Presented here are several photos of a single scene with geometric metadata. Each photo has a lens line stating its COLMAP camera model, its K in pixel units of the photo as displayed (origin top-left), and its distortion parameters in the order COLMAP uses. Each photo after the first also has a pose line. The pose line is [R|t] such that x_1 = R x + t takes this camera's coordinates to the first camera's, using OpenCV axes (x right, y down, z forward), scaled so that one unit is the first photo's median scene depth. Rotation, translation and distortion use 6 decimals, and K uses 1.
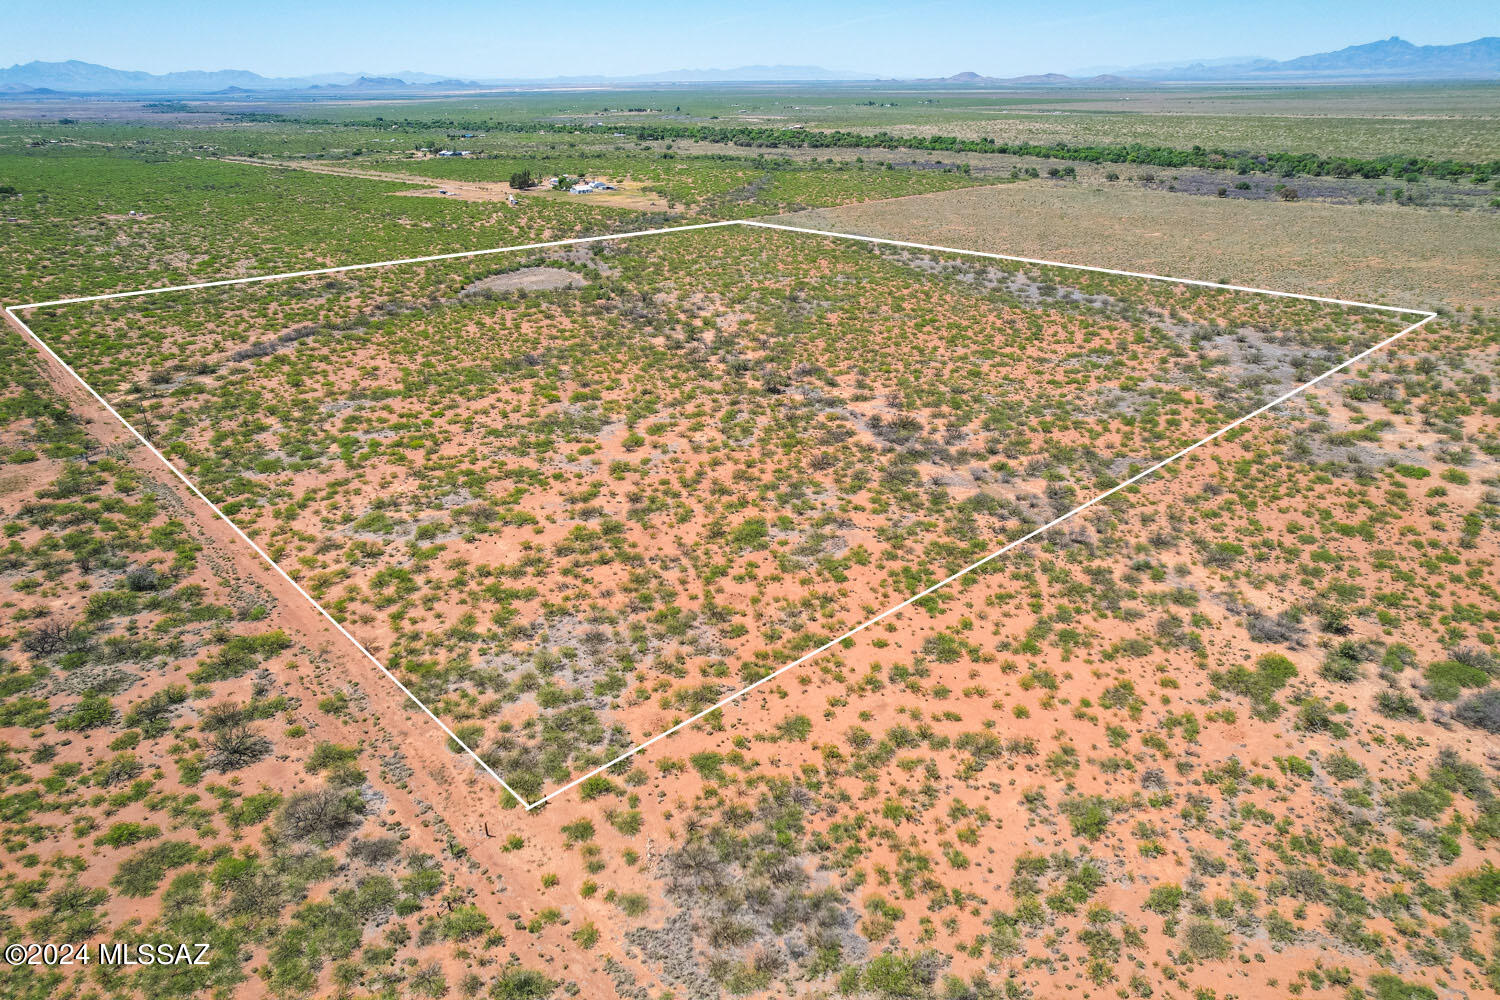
lens RADIAL K [[953.8, 0, 749.8], [0, 953.8, 505.6], [0, 0, 1]] dist [-0.062159, 0.053465]
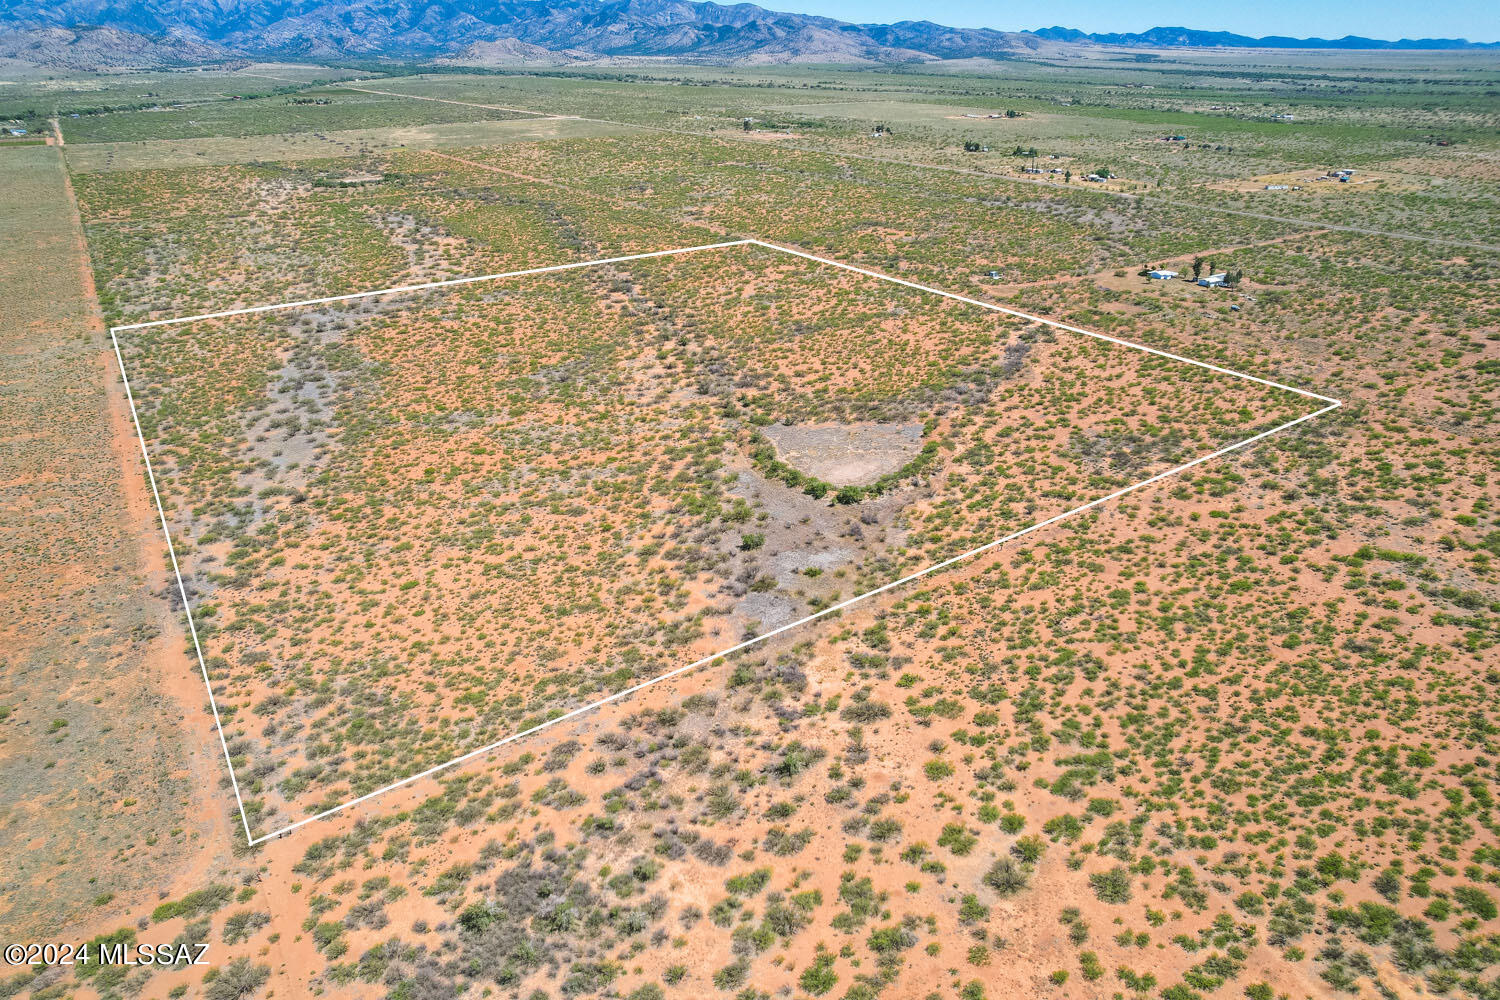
lens RADIAL K [[953.8, 0, 750.5], [0, 953.8, 491.5], [0, 0, 1]] dist [-0.062159, 0.053465]
pose [[-0.988063, -0.047356, 0.146591, -0.465316], [0.080717, 0.651349, 0.754473, -1.351404], [-0.131211, 0.757299, -0.639751, 2.608534]]
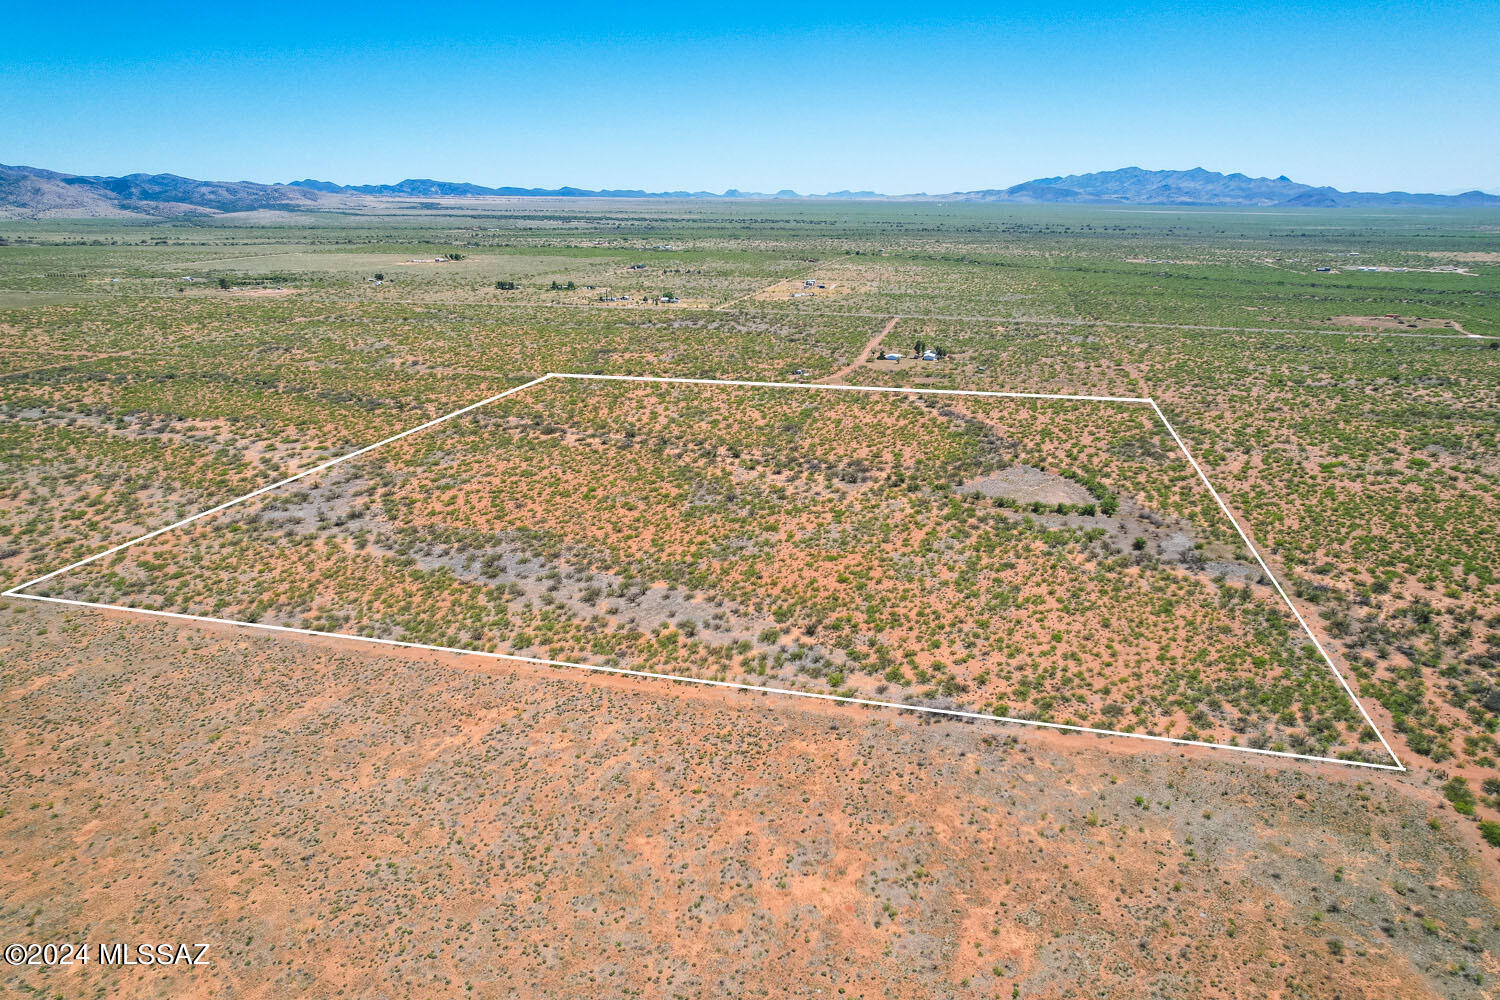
lens RADIAL K [[953.8, 0, 750.0], [0, 953.8, 496.0], [0, 0, 1]] dist [-0.062159, 0.053465]
pose [[-0.844240, 0.179624, -0.504969, 0.842978], [-0.205553, 0.761609, 0.614572, -1.311612], [0.494981, 0.622645, -0.606059, 2.493804]]
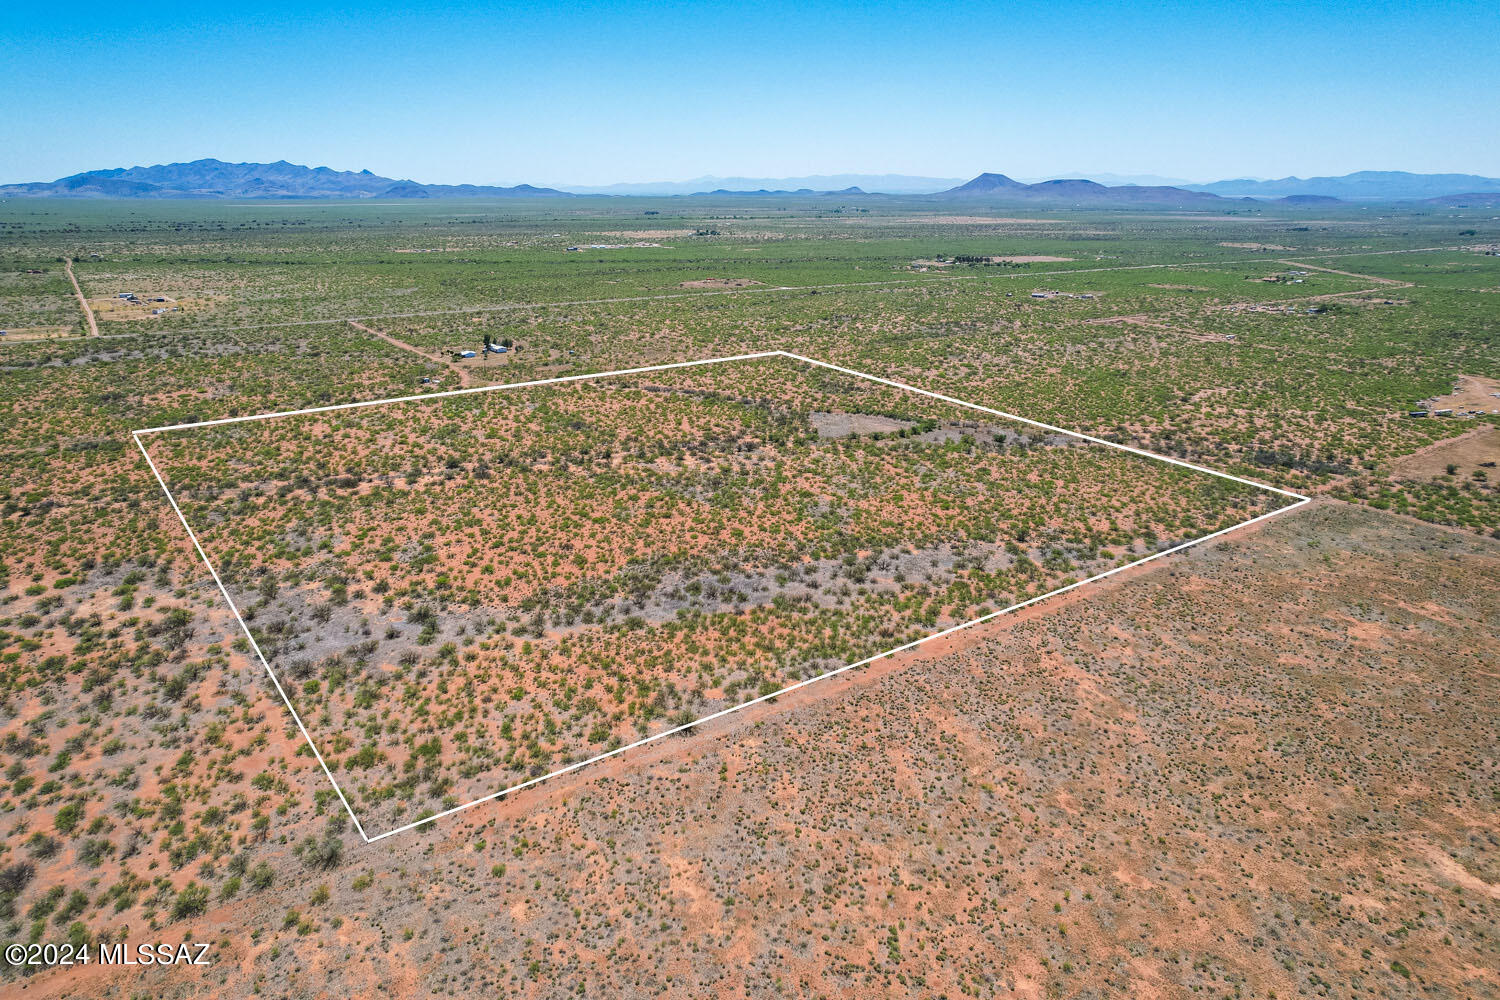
lens RADIAL K [[953.8, 0, 748.3], [0, 953.8, 500.7], [0, 0, 1]] dist [-0.062159, 0.053465]
pose [[-0.129880, 0.324740, -0.936843, 1.552269], [-0.409400, 0.842981, 0.348962, -0.879155], [0.903063, 0.428867, 0.023462, 1.543101]]
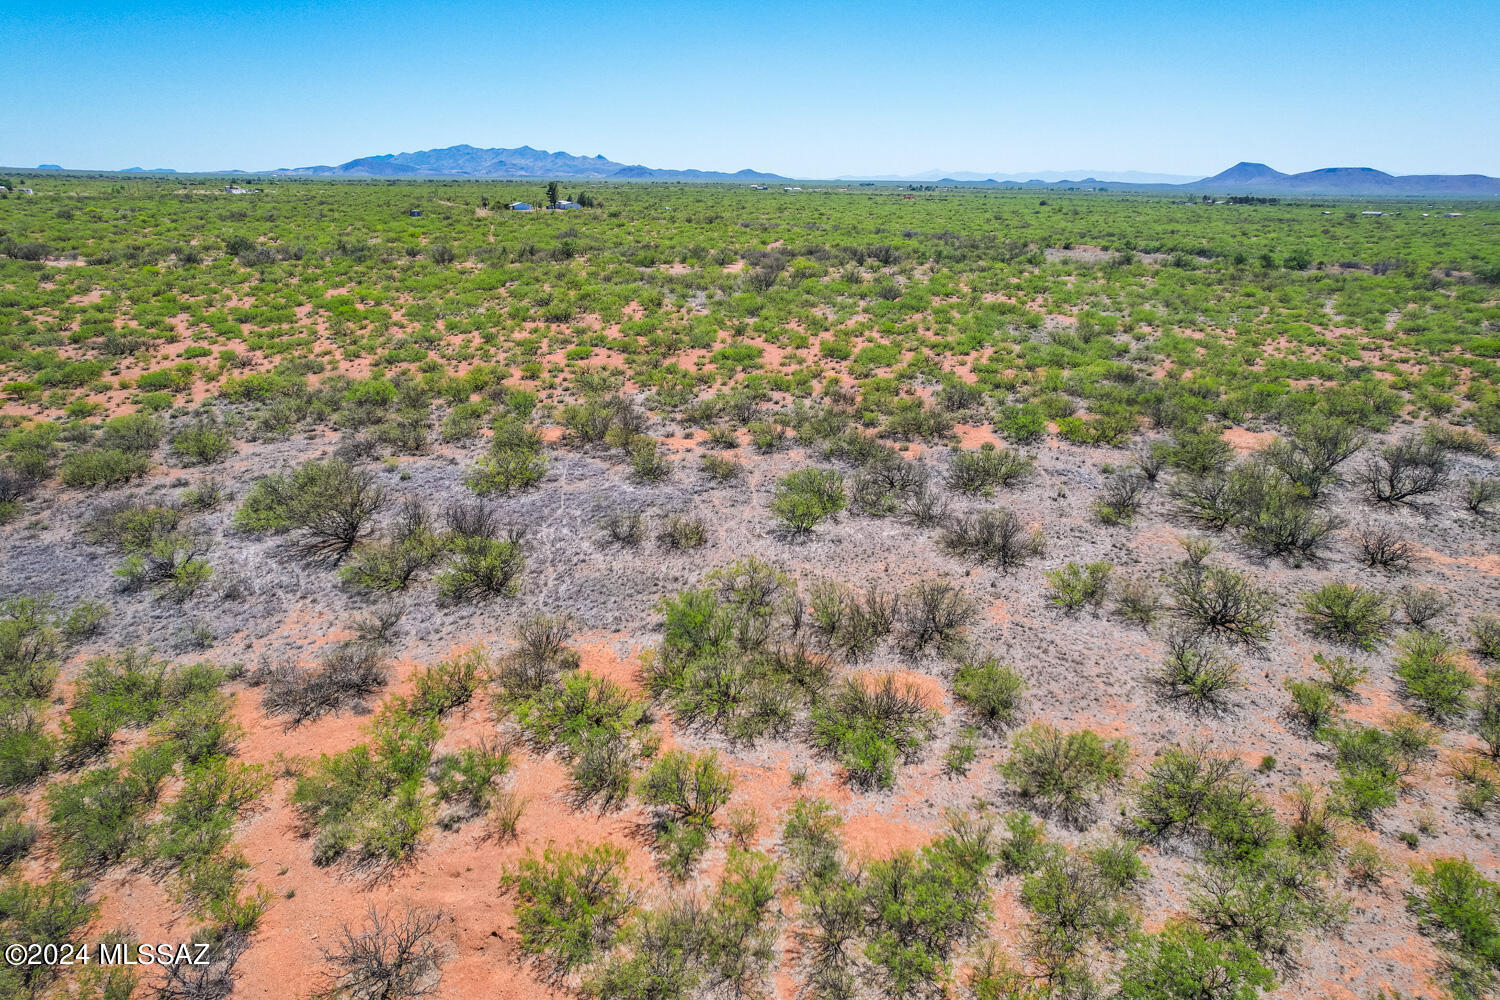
lens RADIAL K [[953.8, 0, 753.1], [0, 953.8, 495.3], [0, 0, 1]] dist [-0.062159, 0.053465]
pose [[-0.345081, 0.307777, -0.886675, 0.637944], [-0.392712, 0.810687, 0.434239, -0.477684], [0.852465, 0.498055, -0.158885, 1.675145]]
